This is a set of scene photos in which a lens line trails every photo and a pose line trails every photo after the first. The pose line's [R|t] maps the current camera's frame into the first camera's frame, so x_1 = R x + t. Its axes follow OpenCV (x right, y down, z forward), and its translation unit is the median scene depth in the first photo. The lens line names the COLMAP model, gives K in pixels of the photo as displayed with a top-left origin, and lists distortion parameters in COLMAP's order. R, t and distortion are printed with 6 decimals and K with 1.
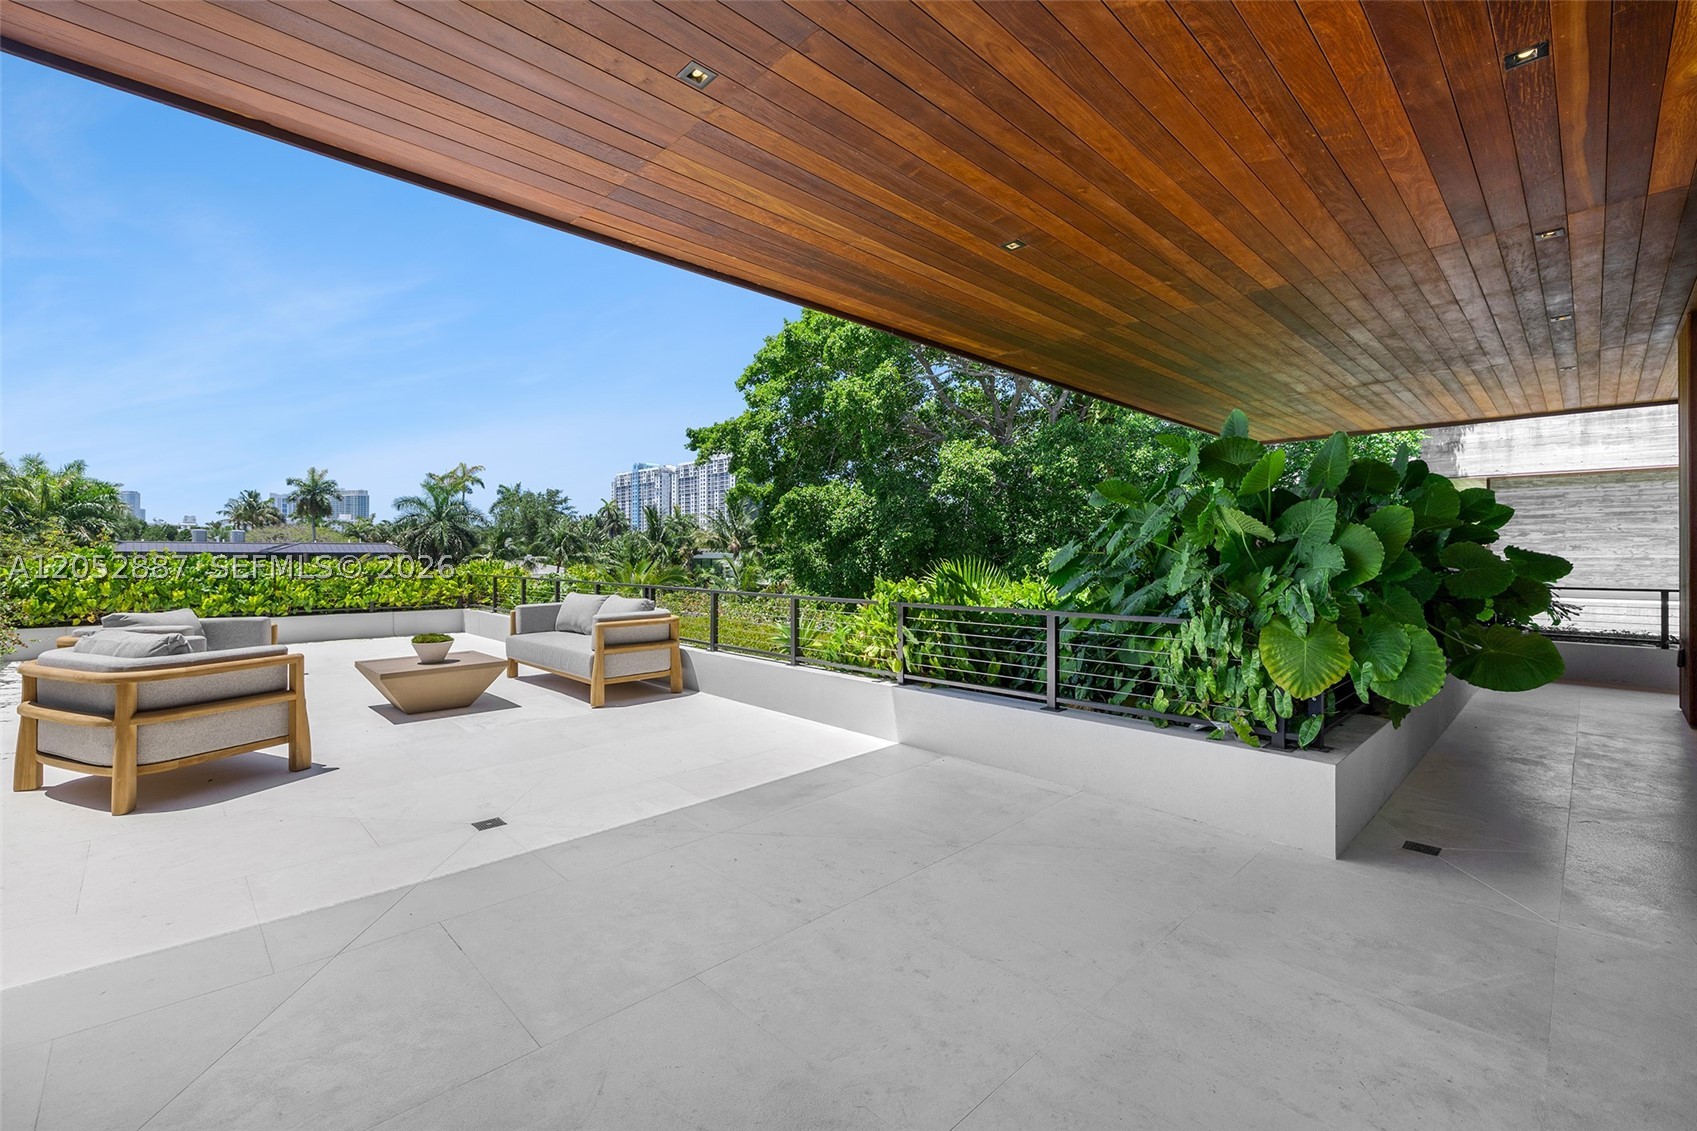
lens RADIAL K [[726.4, 0, 849.8], [0, 726.4, 562.6], [0, 0, 1]] dist [0.000662, 0.000126]
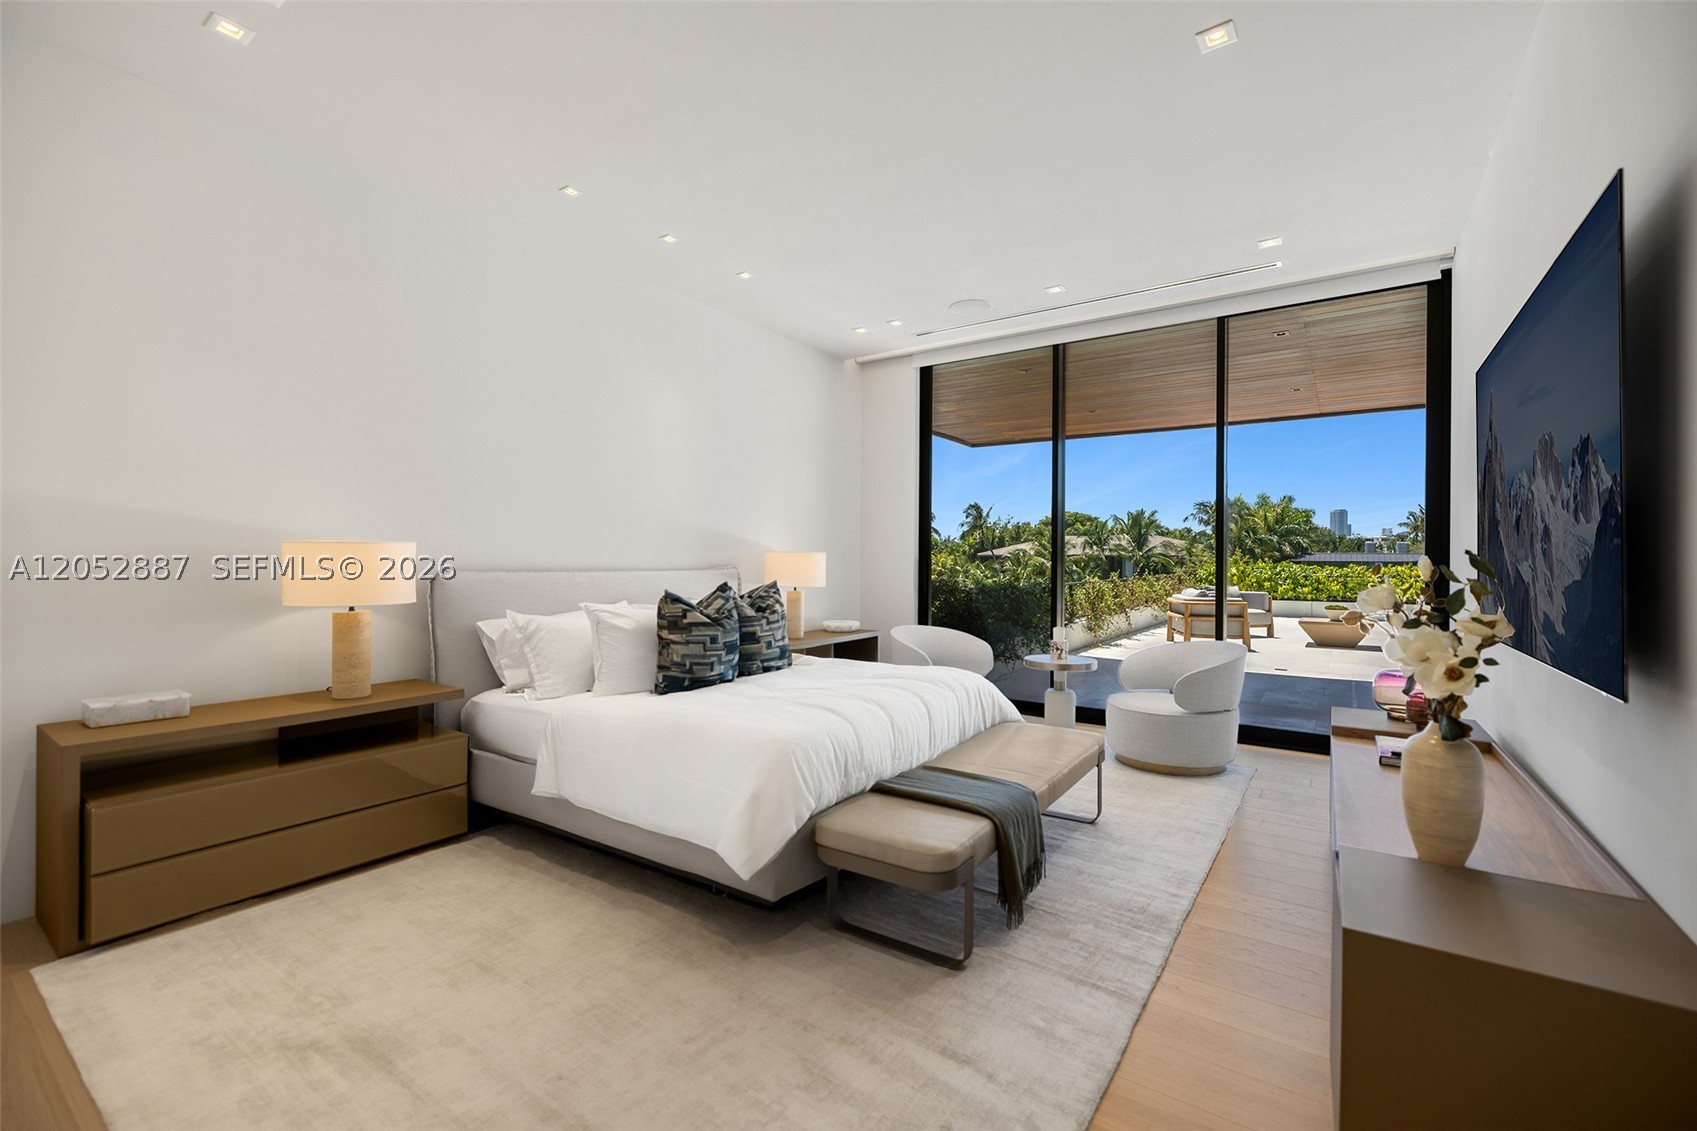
lens RADIAL K [[726.4, 0, 847.3], [0, 726.4, 563.3], [0, 0, 1]] dist [0.000662, 0.000126]
pose [[0.192085, 0.003092, -0.981373, 0.586841], [-0.015546, 0.999879, 0.000107, 0.007250], [0.981255, 0.015235, 0.192110, -0.331016]]
